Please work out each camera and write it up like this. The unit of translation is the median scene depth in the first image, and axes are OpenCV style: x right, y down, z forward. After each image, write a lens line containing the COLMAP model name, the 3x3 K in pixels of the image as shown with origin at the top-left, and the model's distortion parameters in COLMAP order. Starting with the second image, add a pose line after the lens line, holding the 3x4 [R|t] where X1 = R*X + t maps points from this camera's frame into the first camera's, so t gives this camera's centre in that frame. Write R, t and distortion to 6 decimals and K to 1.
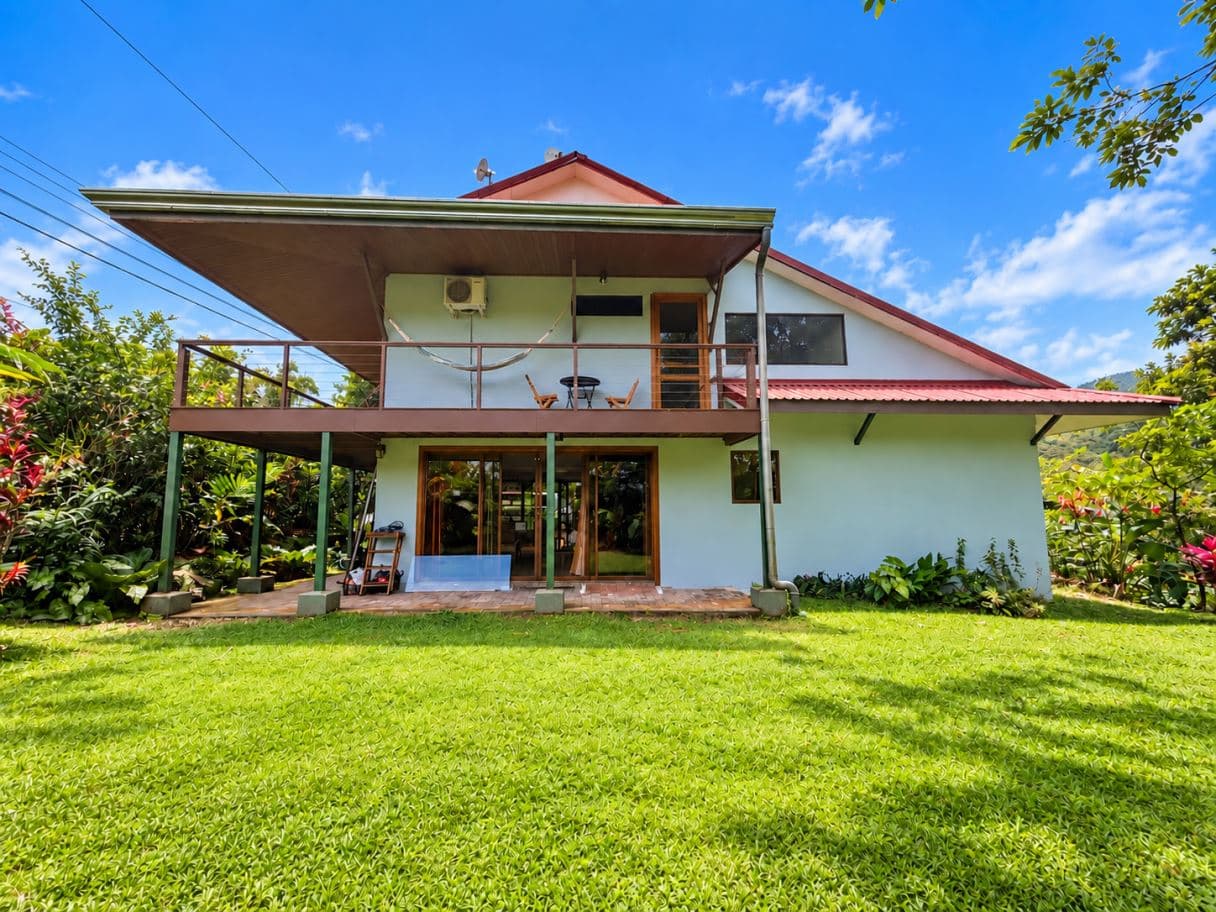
lens RADIAL K [[484.2, 0, 597.6], [0, 484.2, 458.7], [0, 0, 1]] dist [-0.001725, 0.000053]
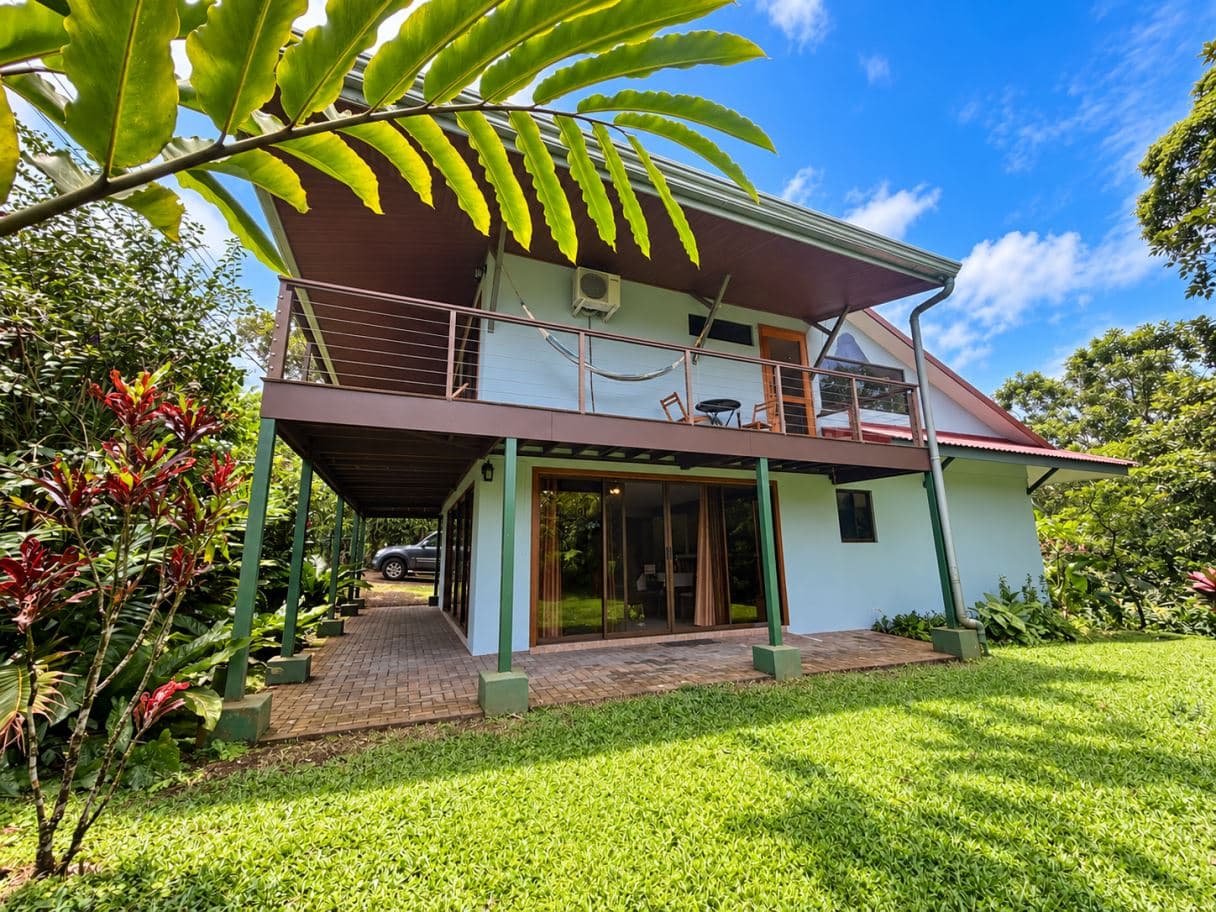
lens RADIAL K [[484.2, 0, 597.6], [0, 484.2, 458.7], [0, 0, 1]] dist [-0.001725, 0.000053]
pose [[0.940422, 0.070141, 0.332695, -0.537789], [-0.048456, 0.996151, -0.073046, 0.017997], [-0.336538, 0.052574, 0.940201, 0.211043]]
